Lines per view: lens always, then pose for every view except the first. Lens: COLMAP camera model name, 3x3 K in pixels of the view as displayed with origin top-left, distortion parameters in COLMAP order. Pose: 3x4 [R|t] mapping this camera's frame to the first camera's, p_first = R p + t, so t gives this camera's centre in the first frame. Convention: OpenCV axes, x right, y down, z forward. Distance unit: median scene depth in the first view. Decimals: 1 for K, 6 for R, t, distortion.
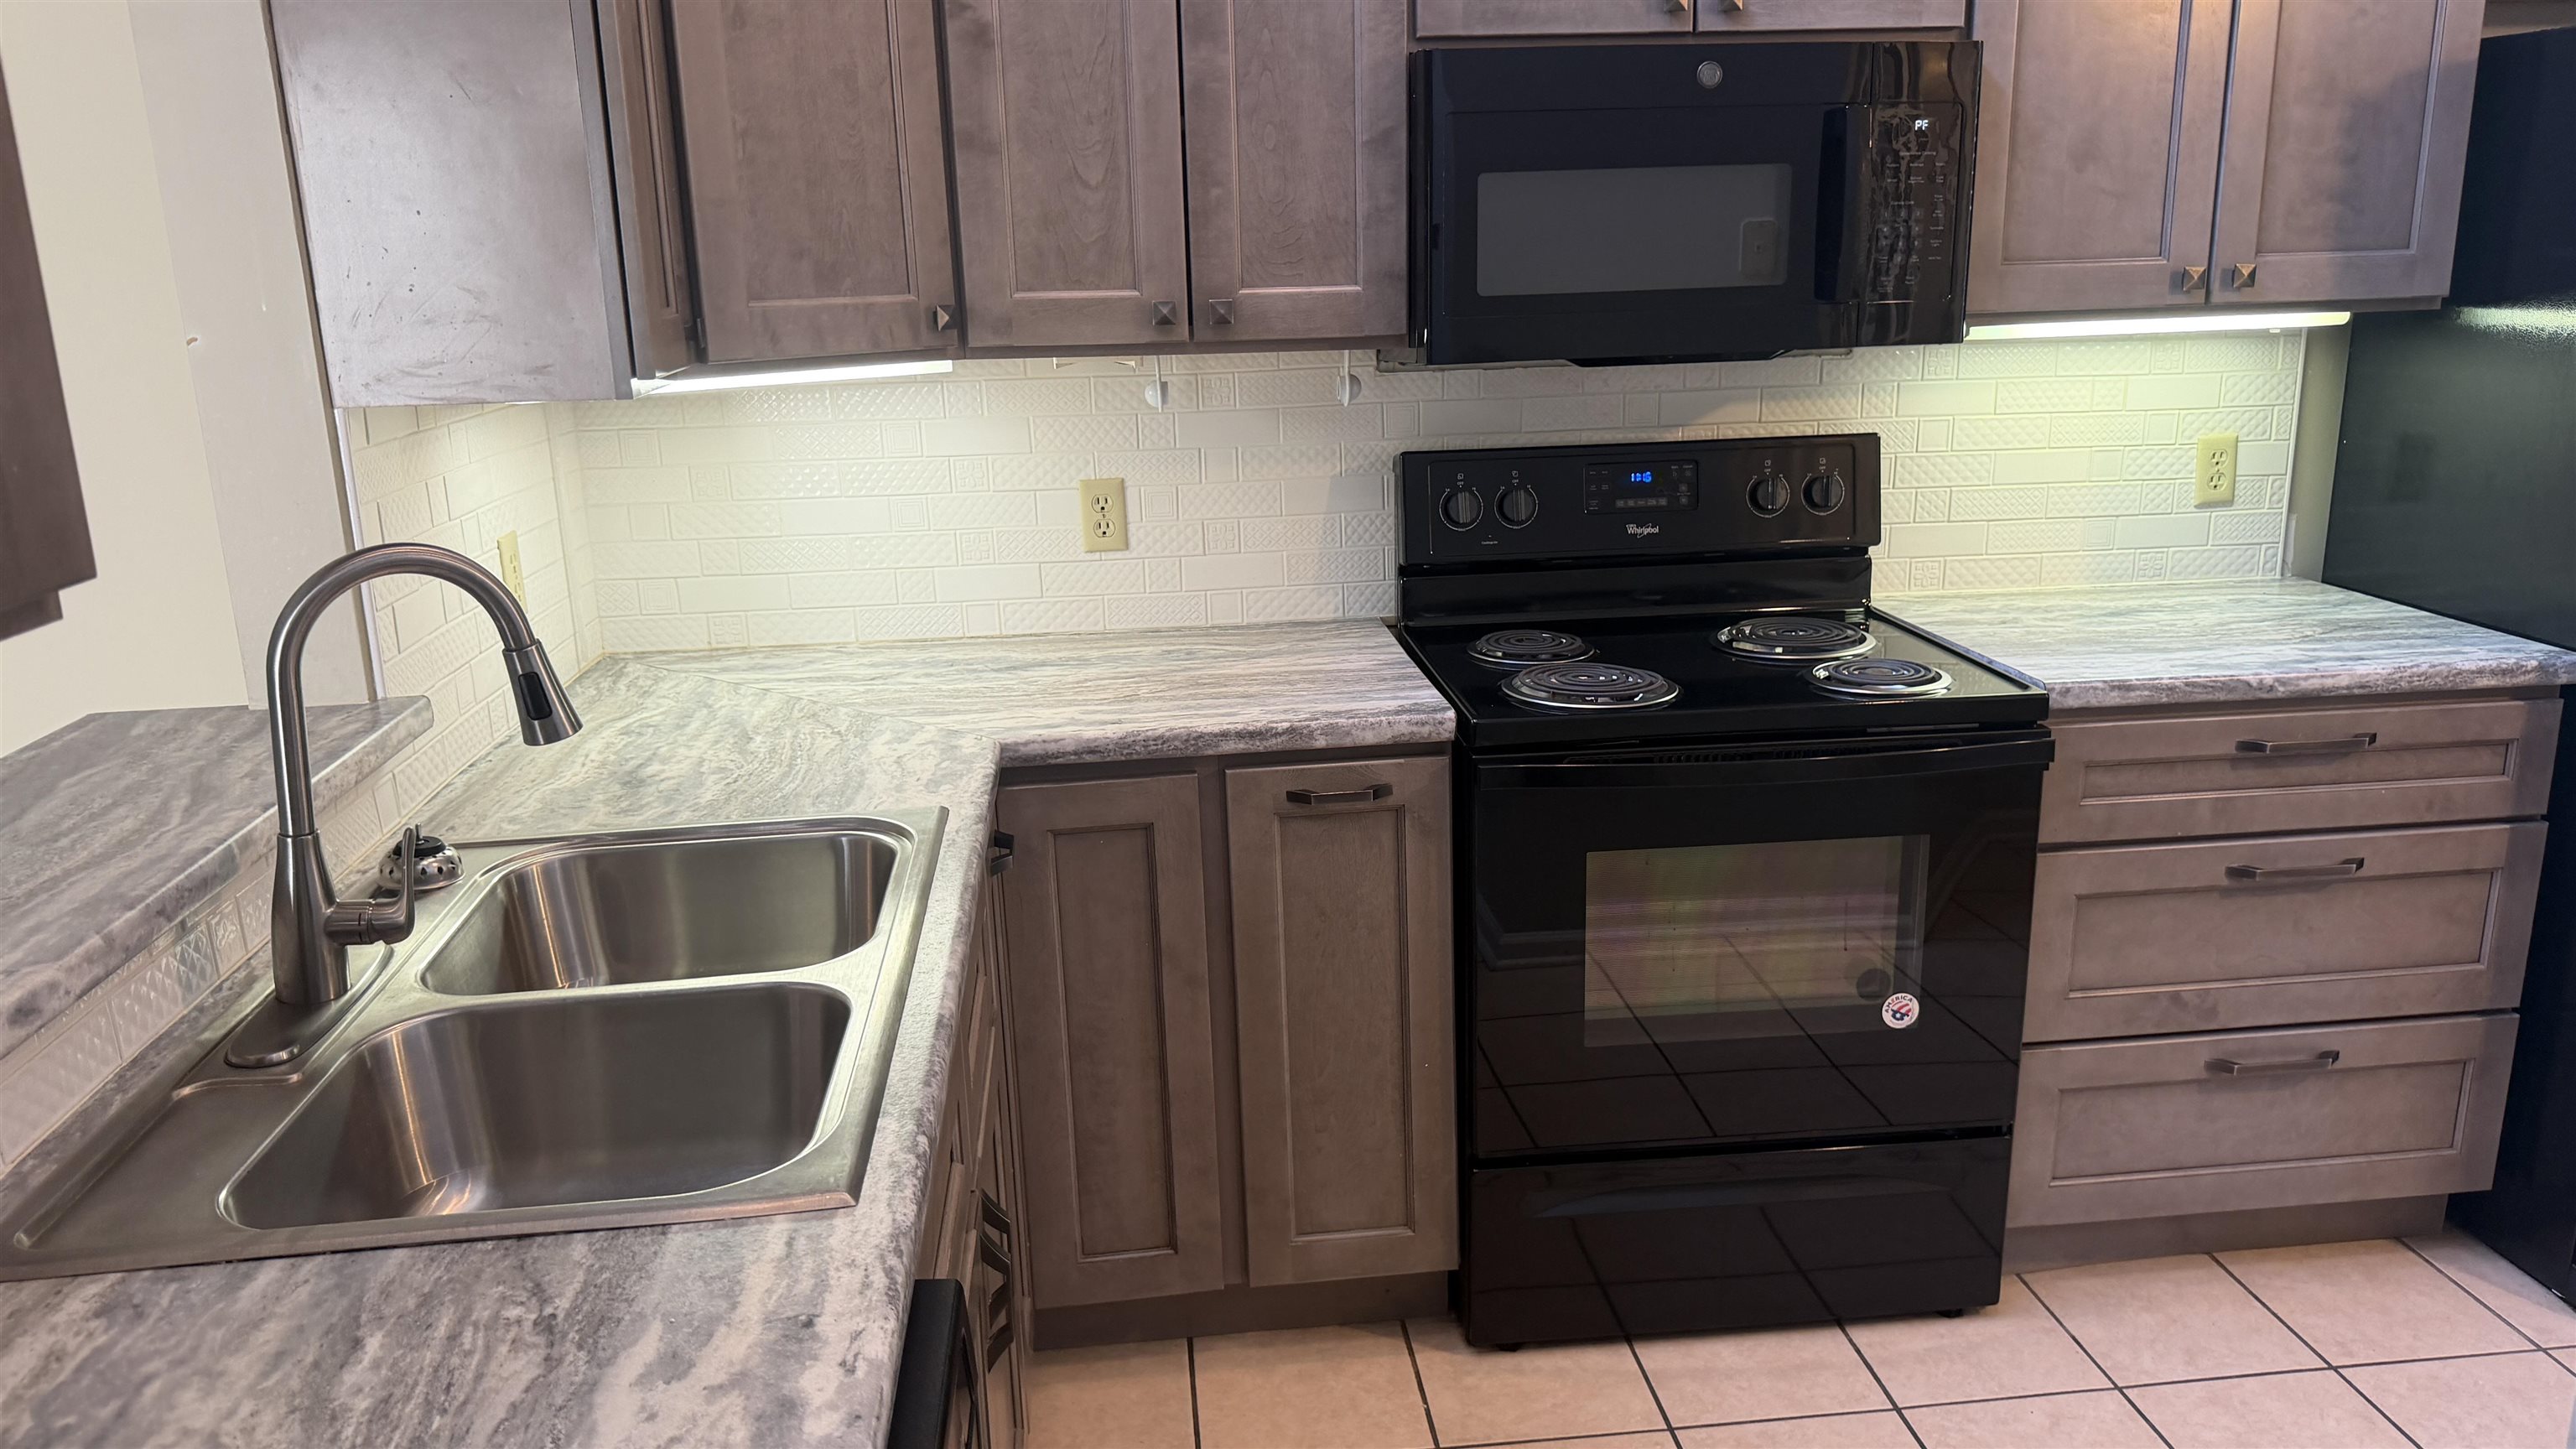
lens RADIAL K [[1786.7, 0, 1277.0], [0, 1786.7, 715.9], [0, 0, 1]] dist [0.008517, -0.013302]
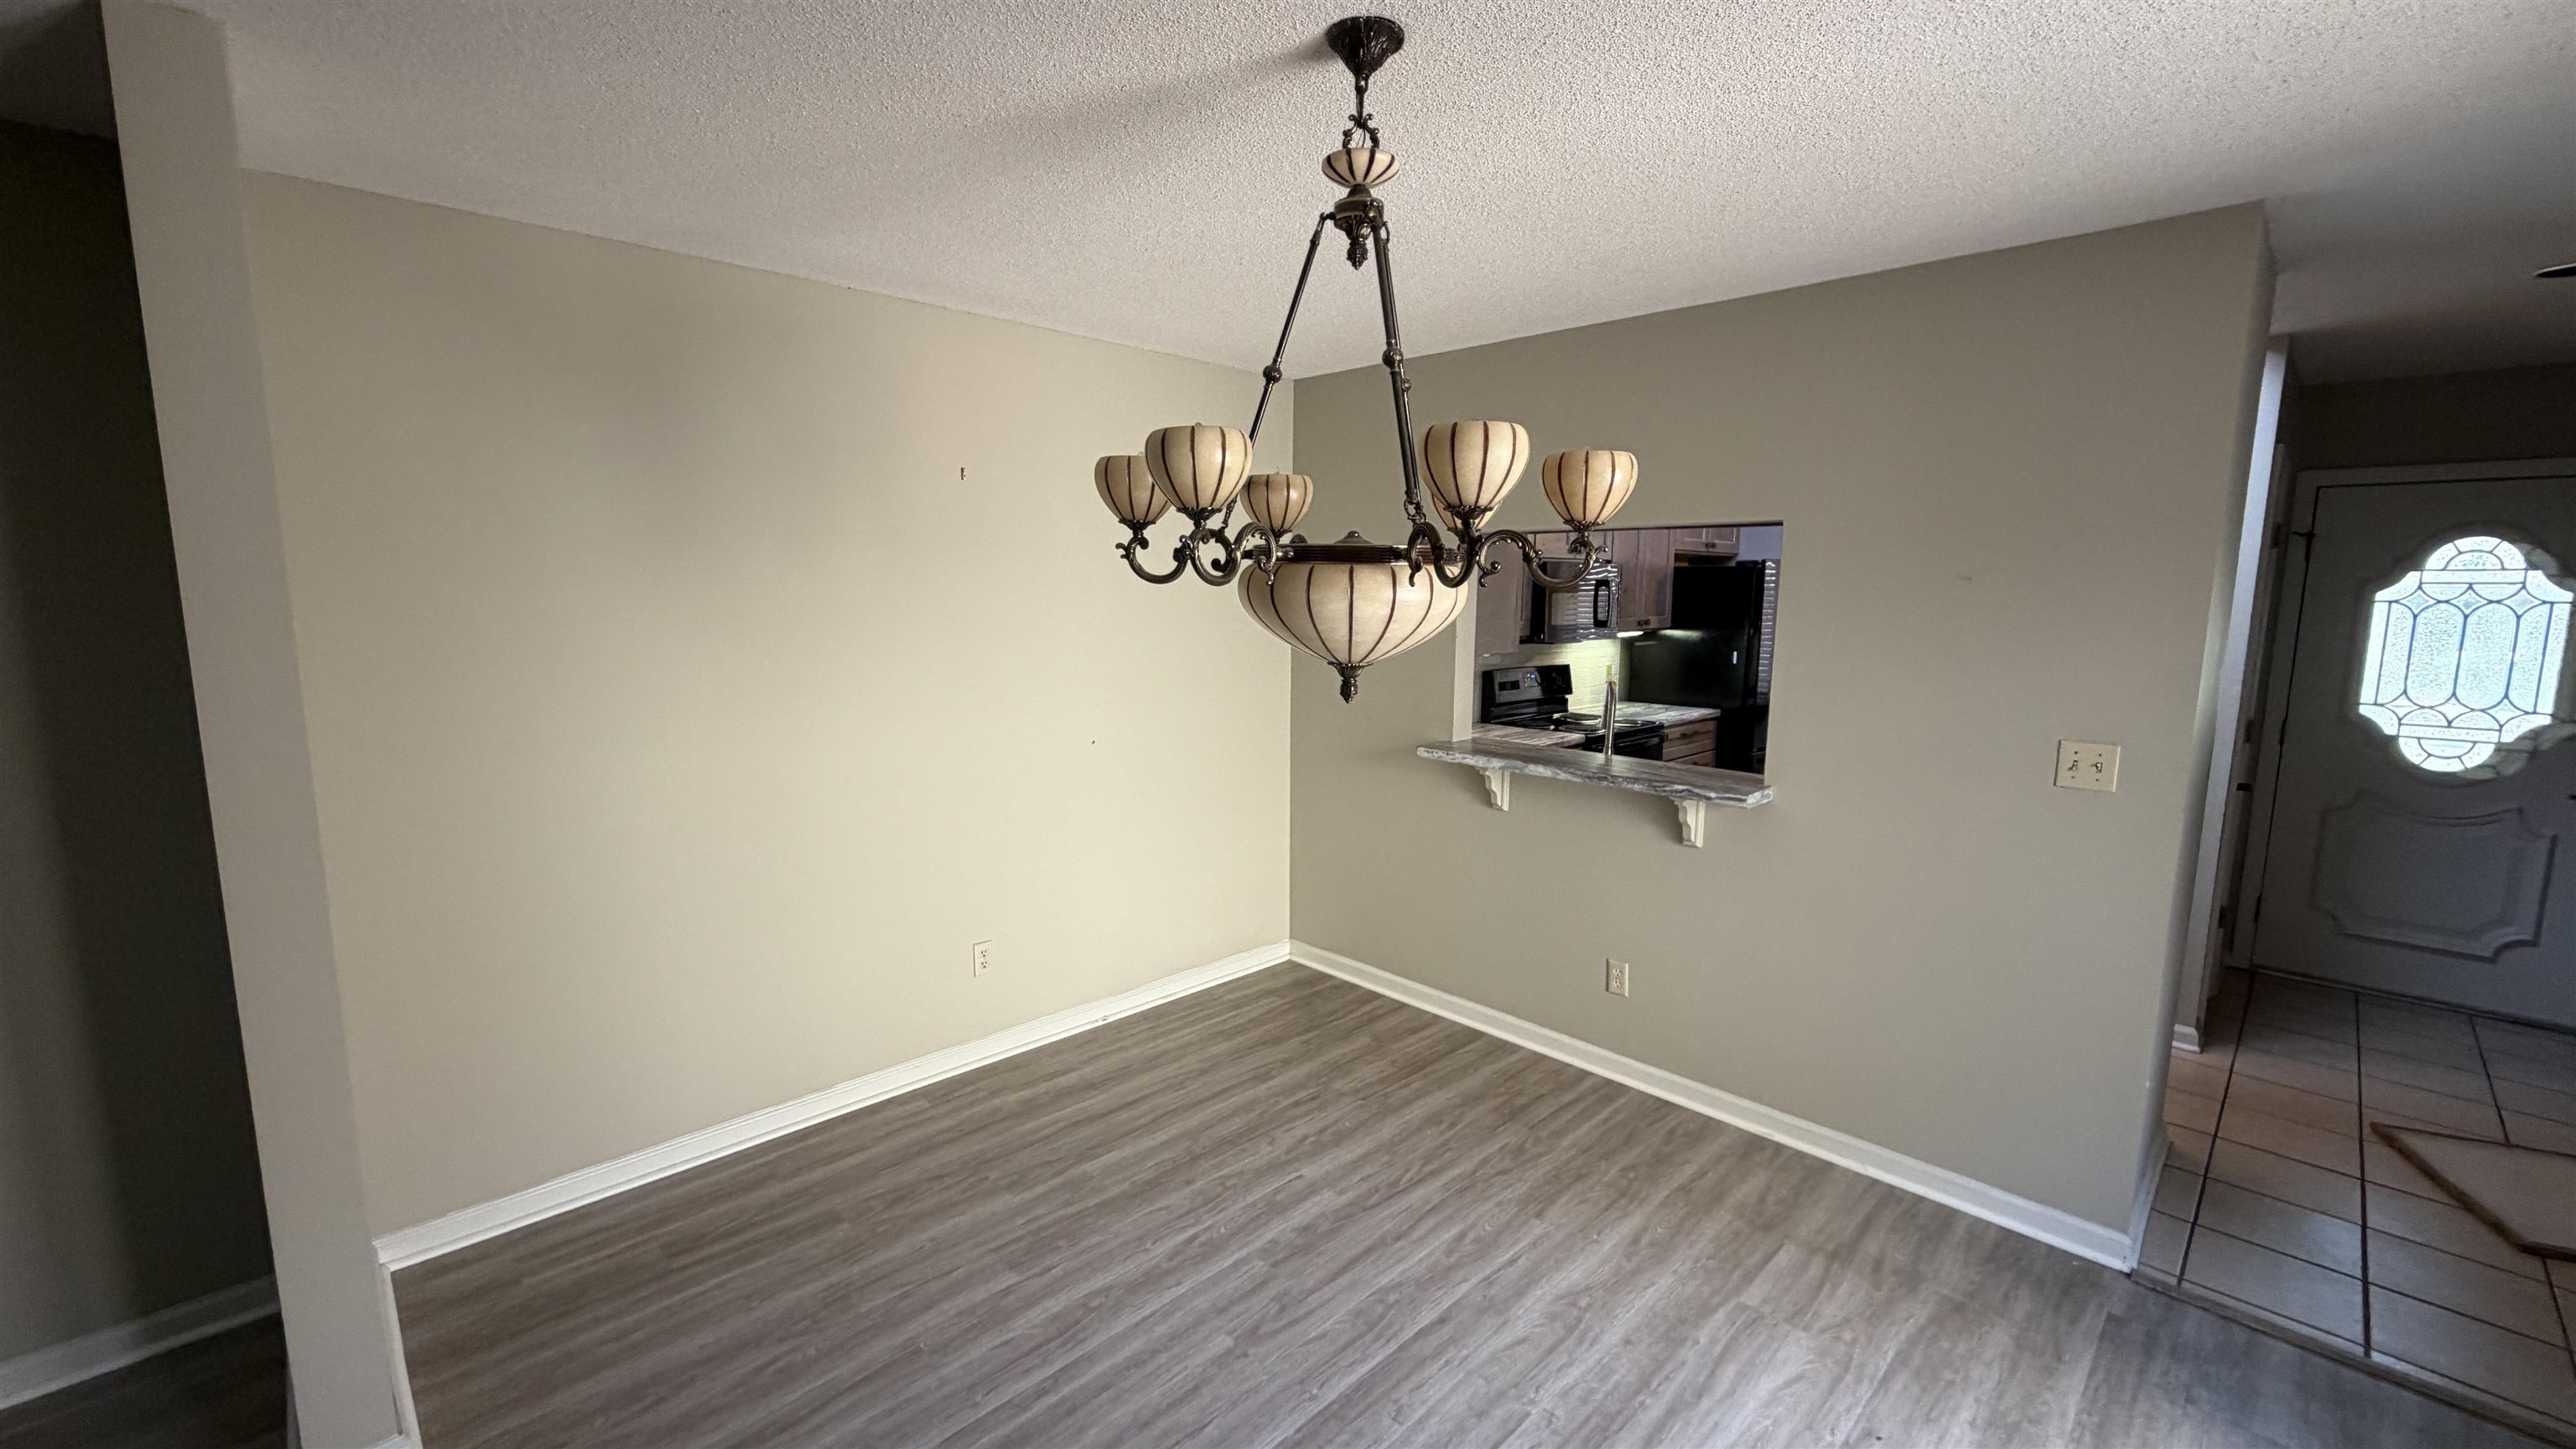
lens RADIAL K [[1025.8, 0, 1280.6], [0, 1025.8, 735.1], [0, 0, 1]] dist [0.004674, 0.000620]
pose [[0.777643, -0.056575, 0.626155, -1.524053], [0.135141, 0.987704, -0.078594, 0.071613], [-0.614010, 0.145738, 0.775727, -0.240493]]
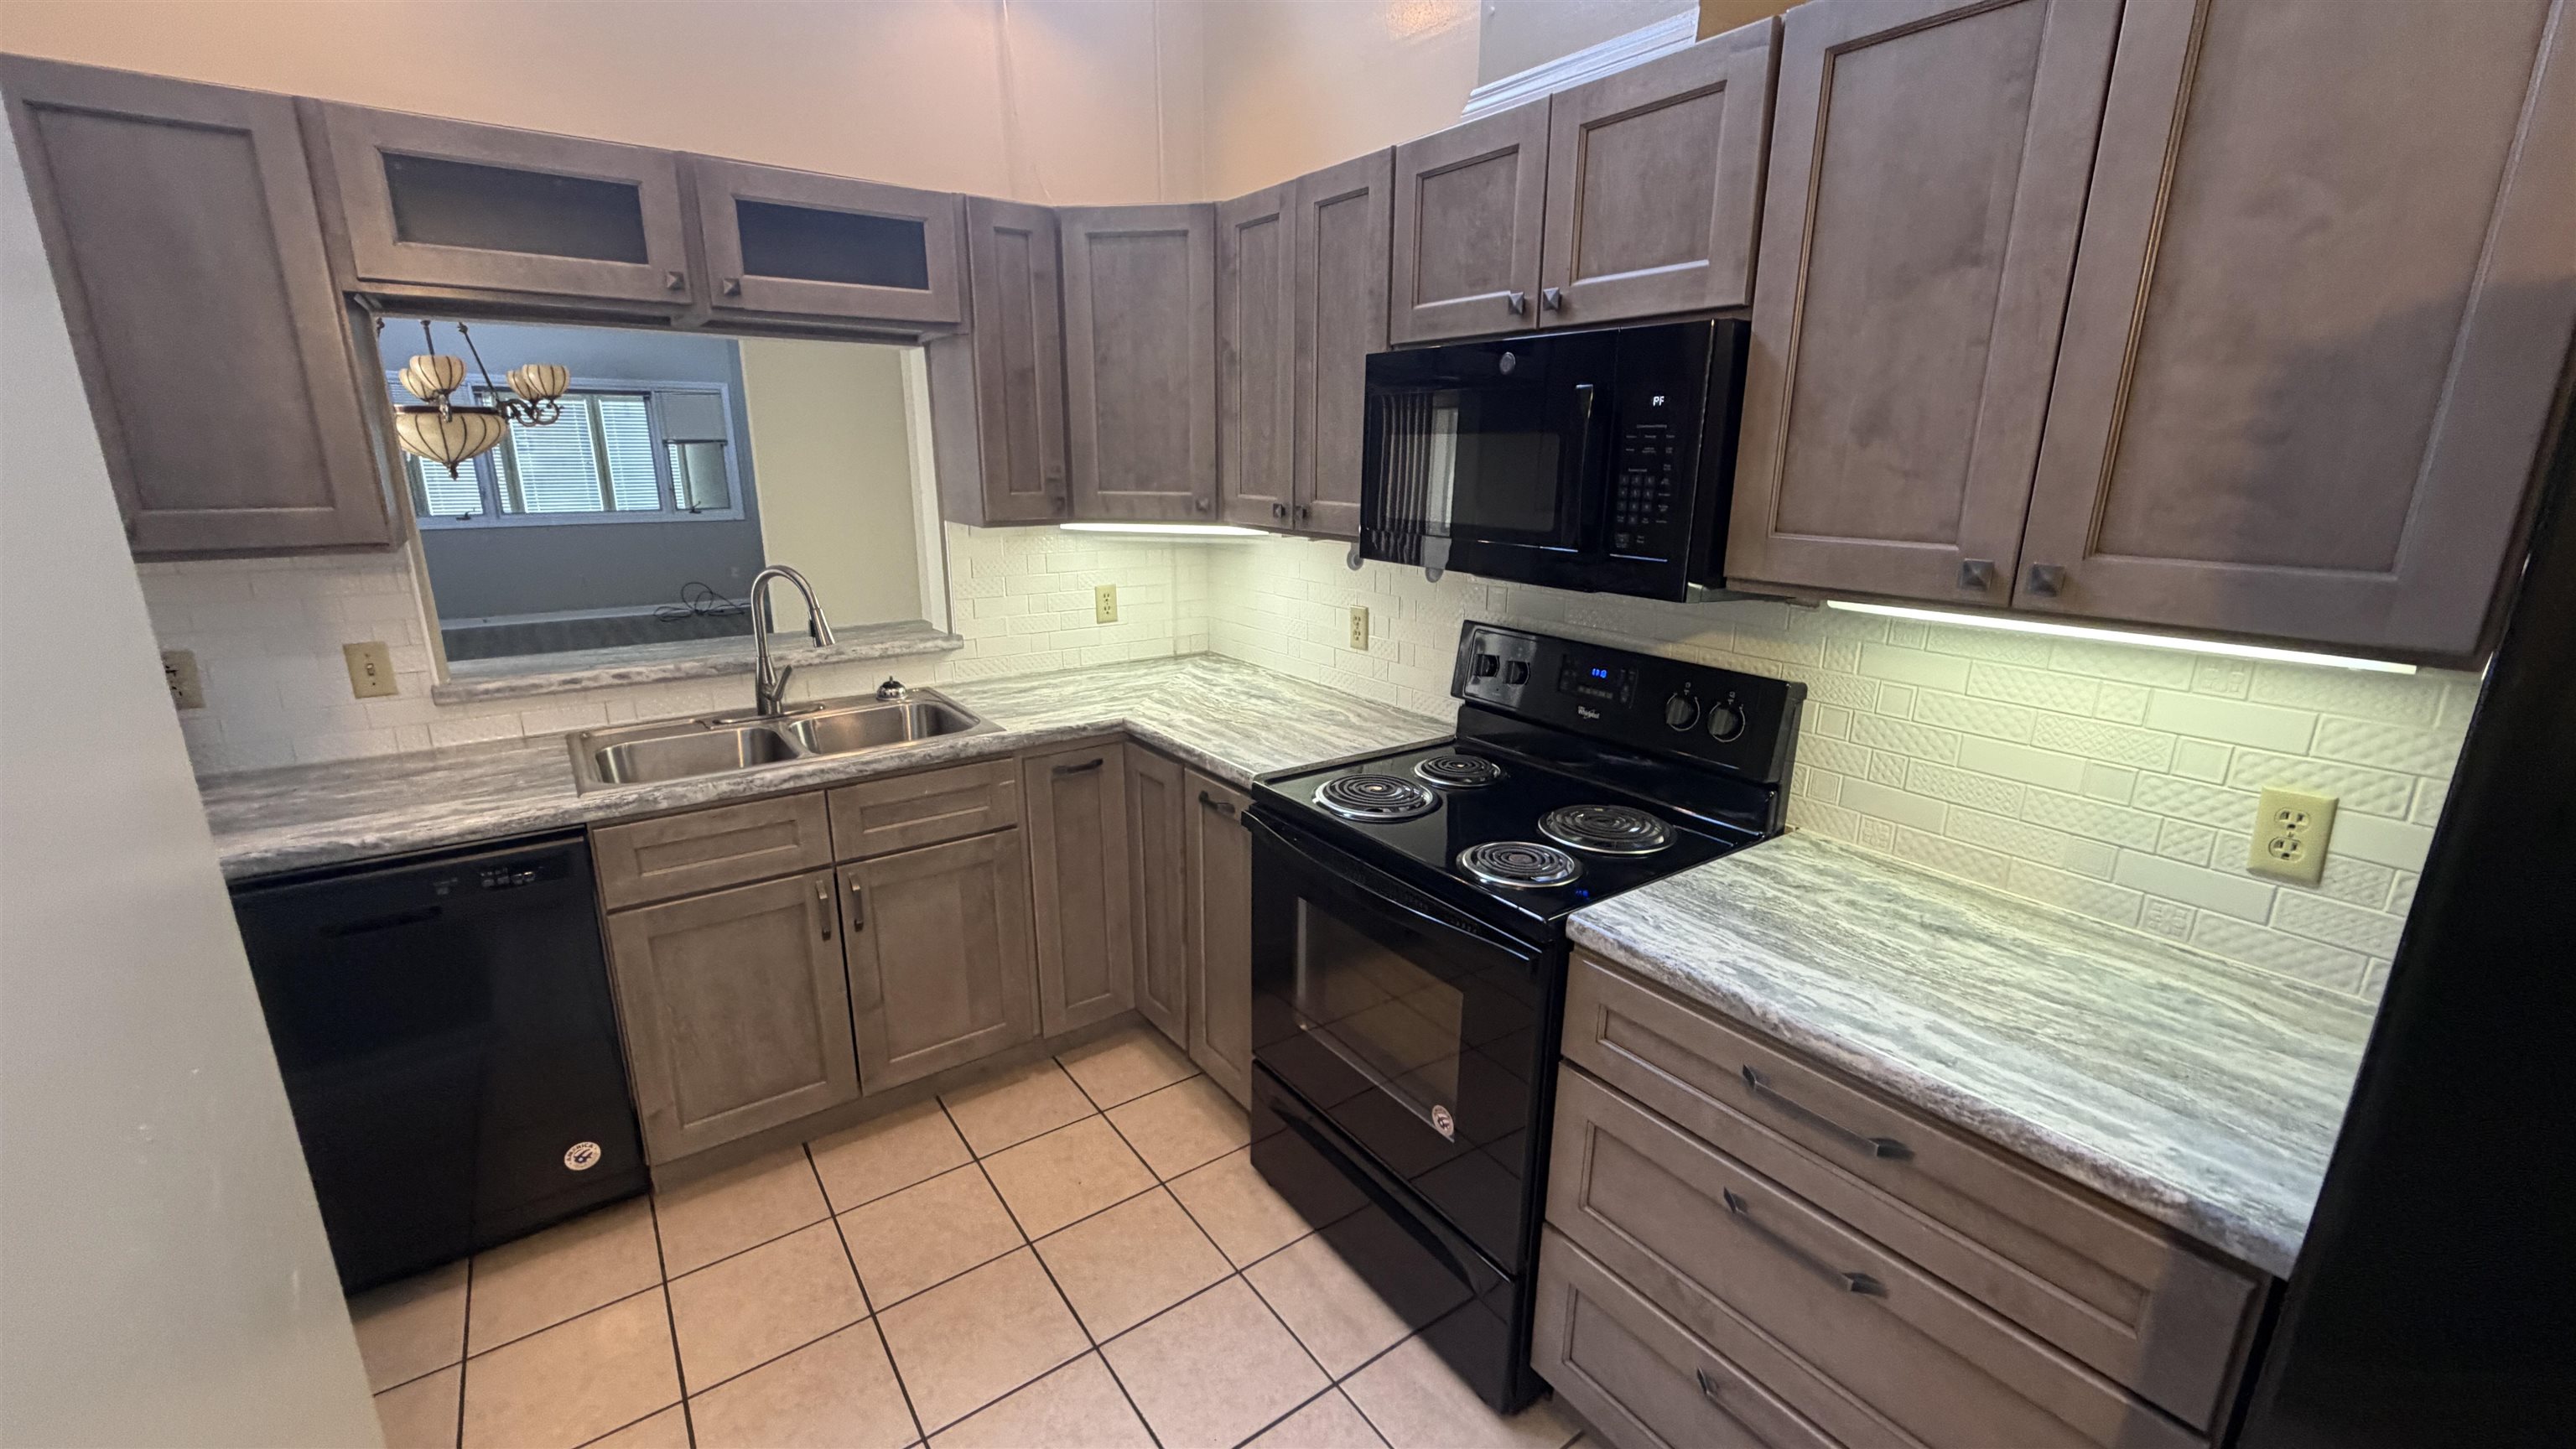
lens RADIAL K [[1025.8, 0, 1279.8], [0, 1025.8, 724.5], [0, 0, 1]] dist [0.004674, 0.000620]
pose [[0.497764, 0.254371, -0.829172, 0.787489], [-0.239892, 0.959107, 0.150221, -0.172118], [0.833476, 0.124137, 0.538431, 0.473512]]
